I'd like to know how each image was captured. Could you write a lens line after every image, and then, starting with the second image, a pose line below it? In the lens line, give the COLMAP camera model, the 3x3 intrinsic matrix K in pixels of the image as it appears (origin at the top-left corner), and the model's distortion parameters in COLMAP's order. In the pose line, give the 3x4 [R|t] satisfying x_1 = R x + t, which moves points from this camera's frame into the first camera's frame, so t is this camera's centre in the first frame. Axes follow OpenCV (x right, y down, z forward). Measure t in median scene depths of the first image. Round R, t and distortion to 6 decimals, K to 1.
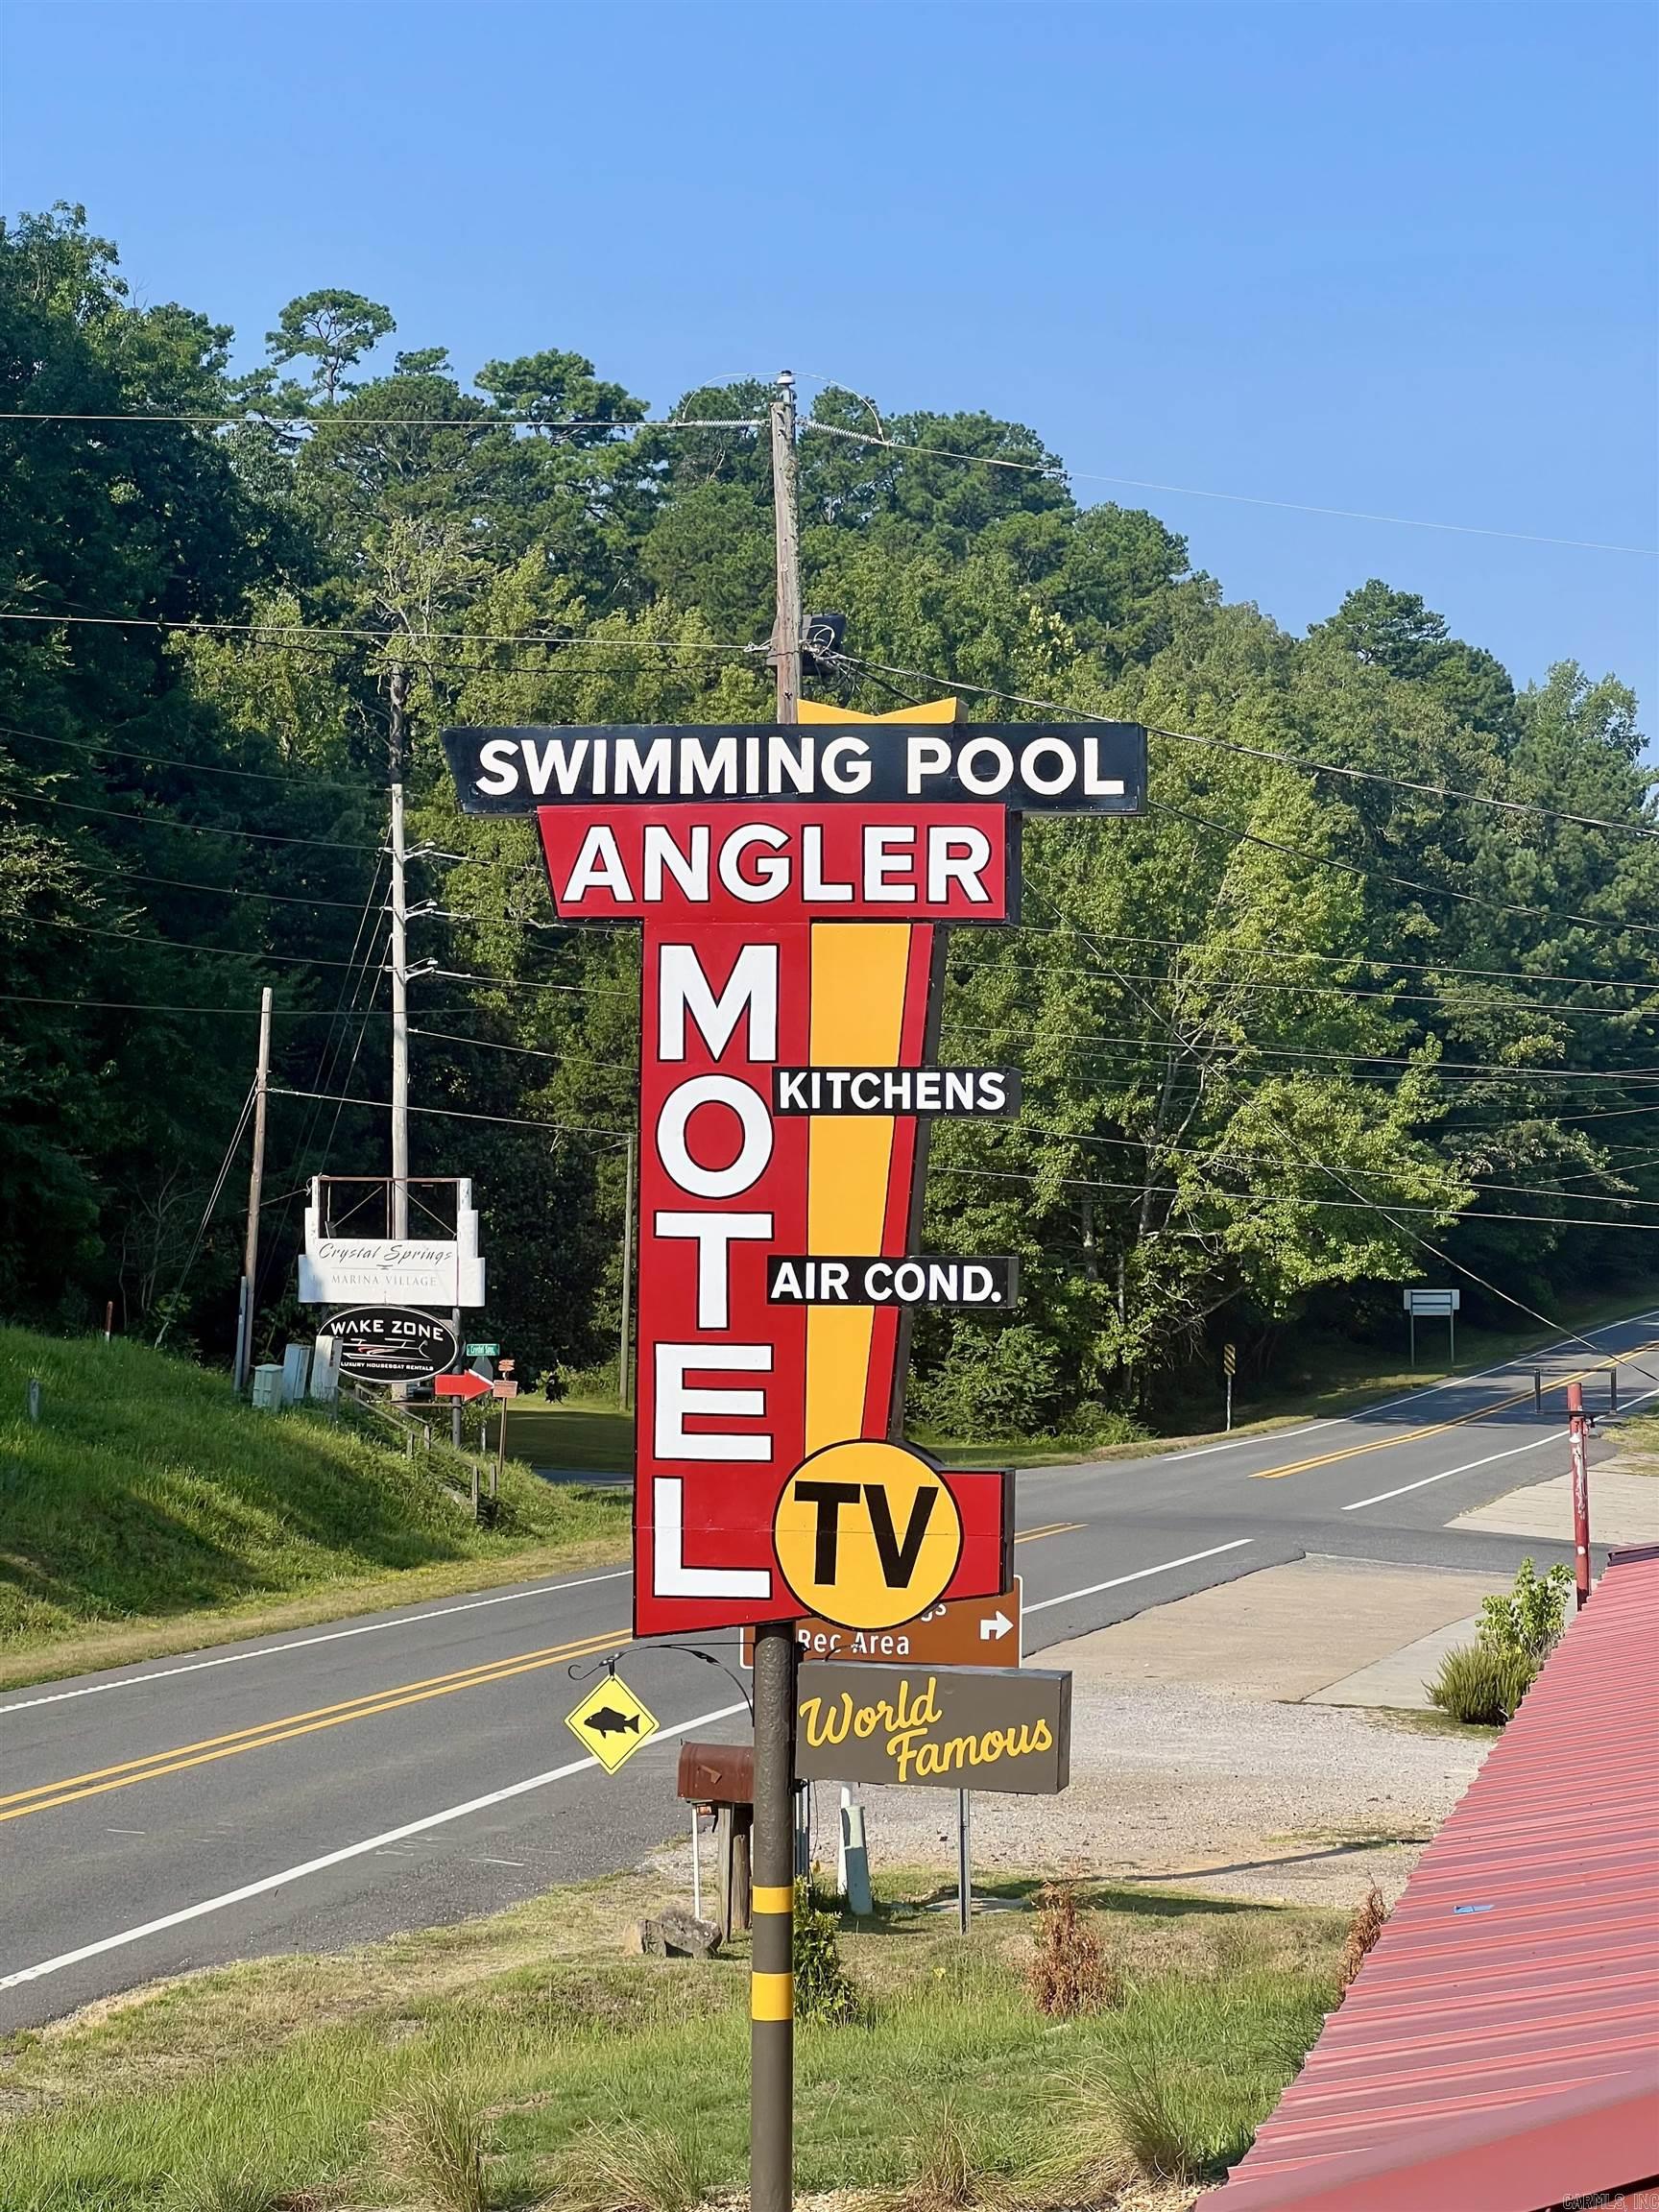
lens RADIAL K [[5028.4, 0, 829.5], [0, 5028.4, 1106.0], [0, 0, 1]] dist [0.005067, 0.070906]
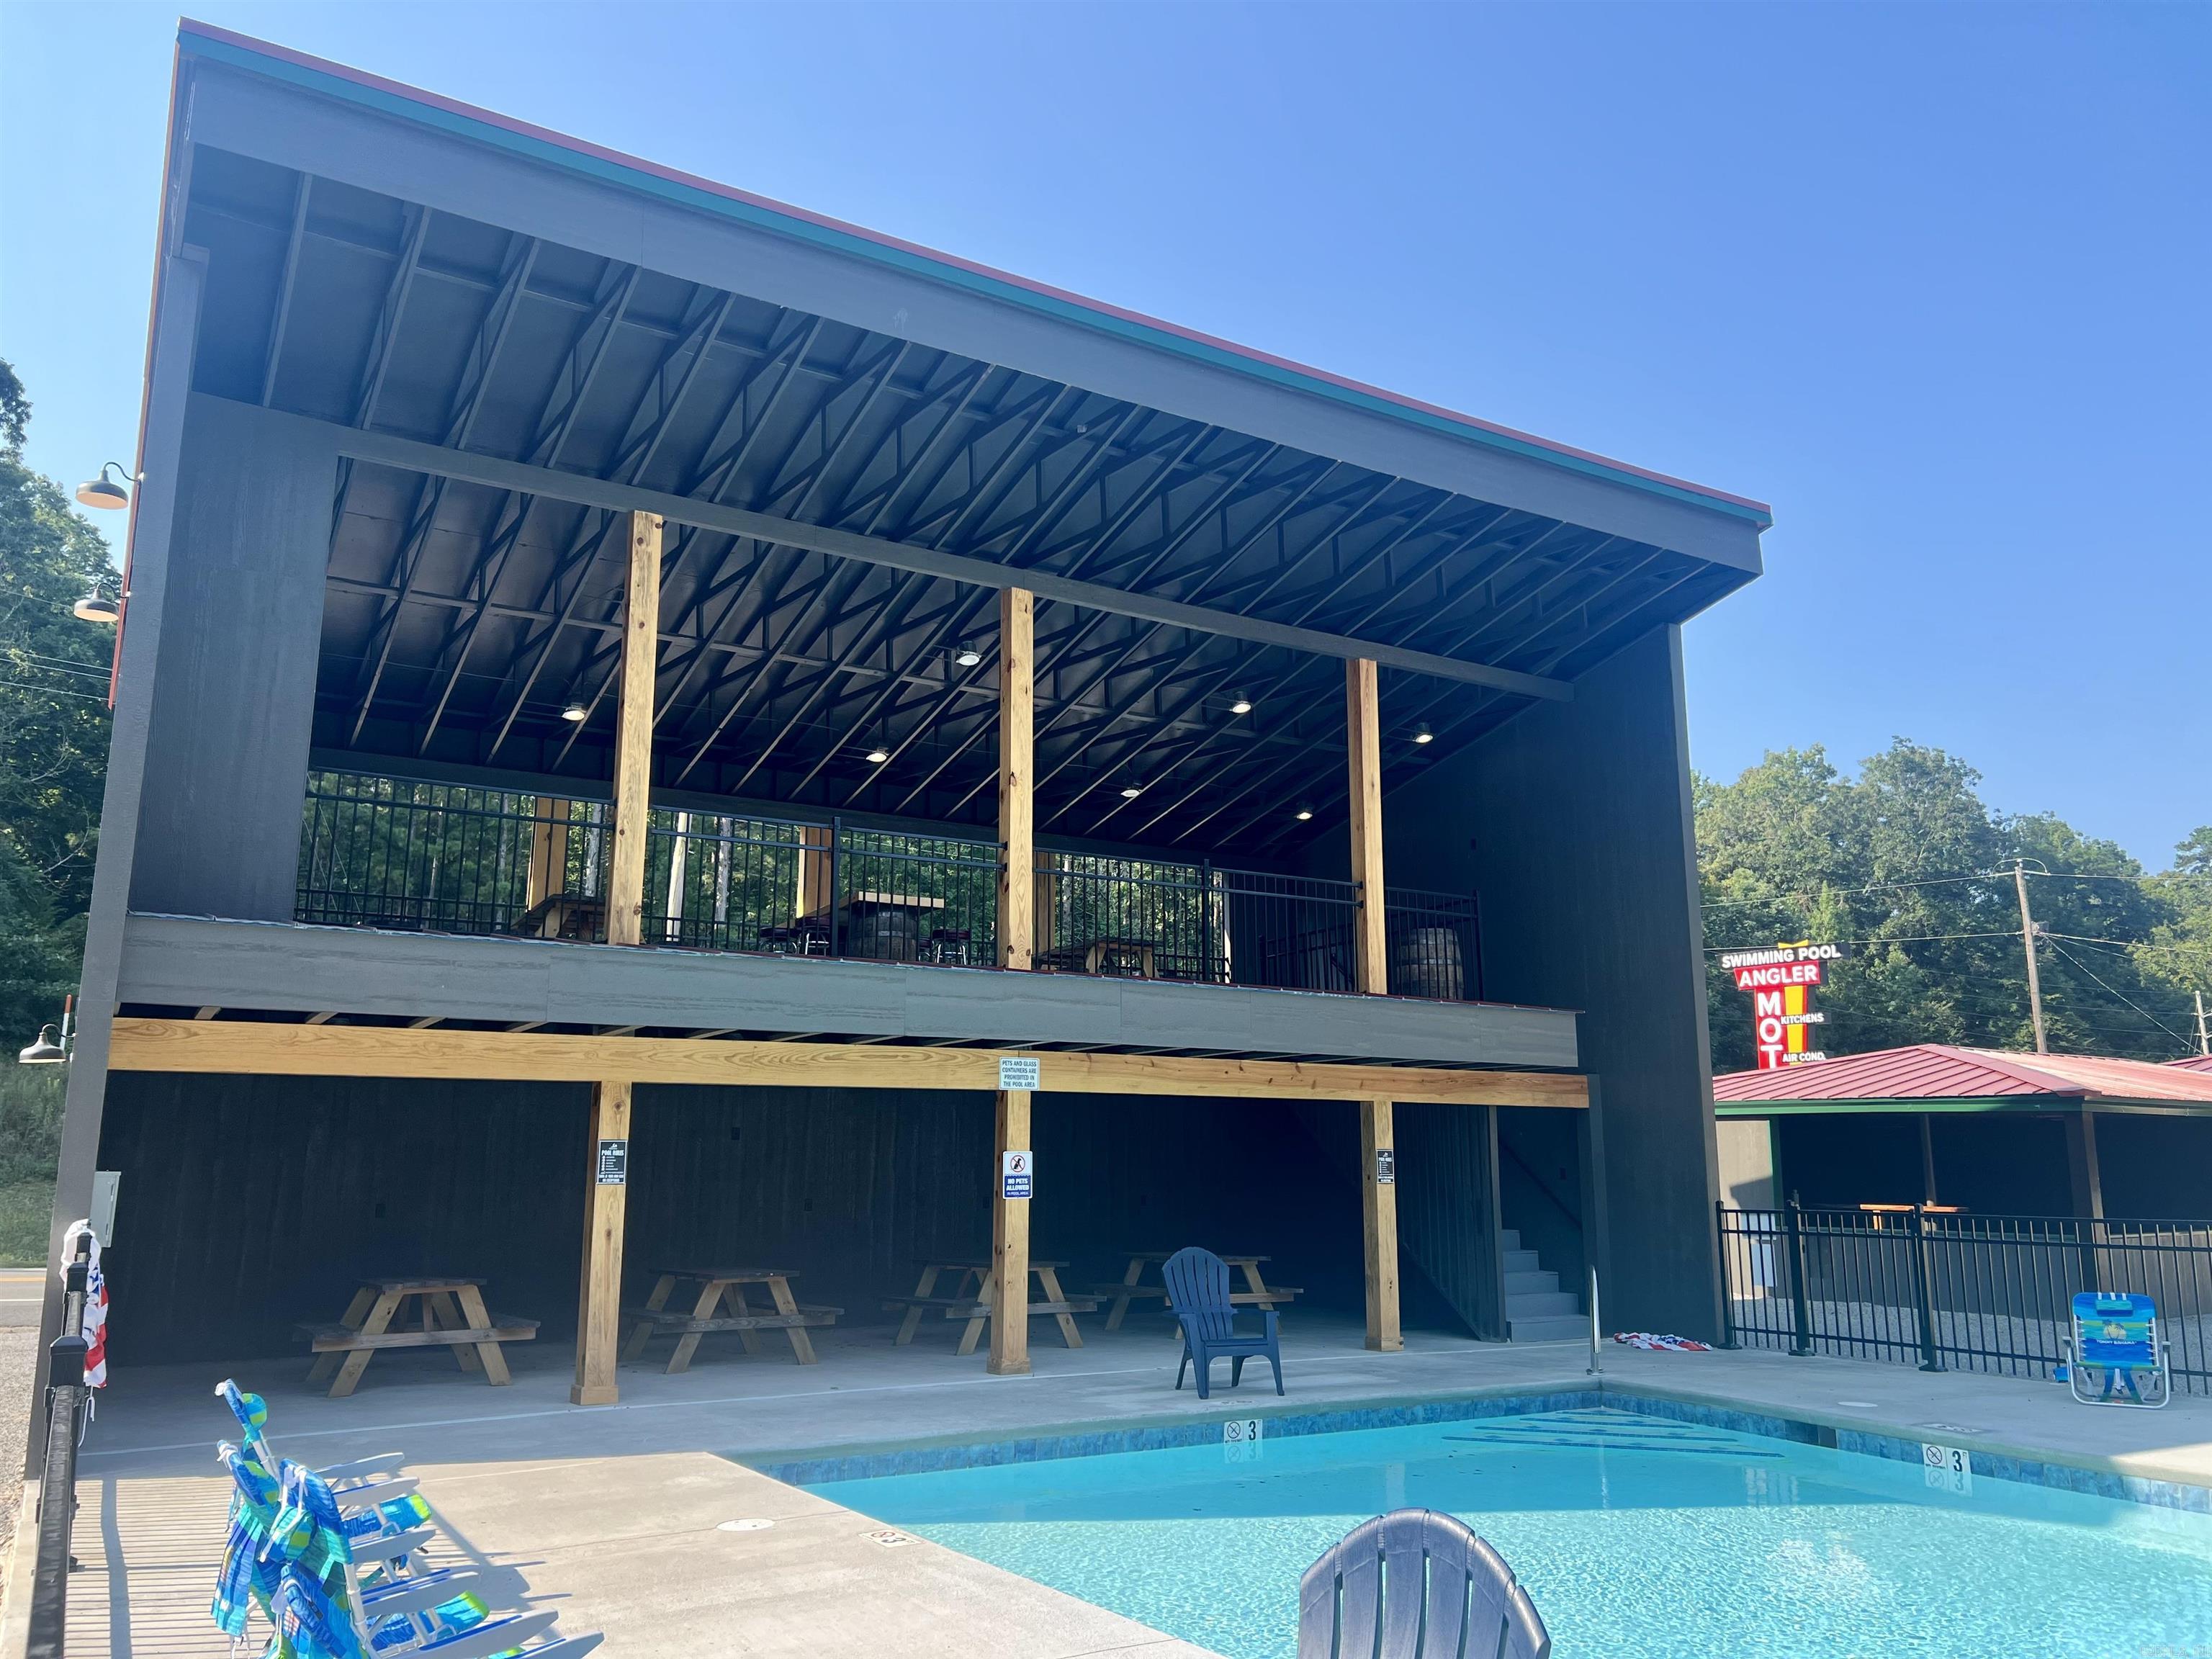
lens RADIAL K [[1677.4, 0, 1106.0], [0, 1677.4, 829.5], [0, 0, 1]] dist [0.003105, 0.000946]
pose [[0.729244, -0.147357, -0.668198, 0.127344], [0.018615, 0.980447, -0.195902, 0.024786], [0.684000, 0.130421, 0.717728, -0.139242]]
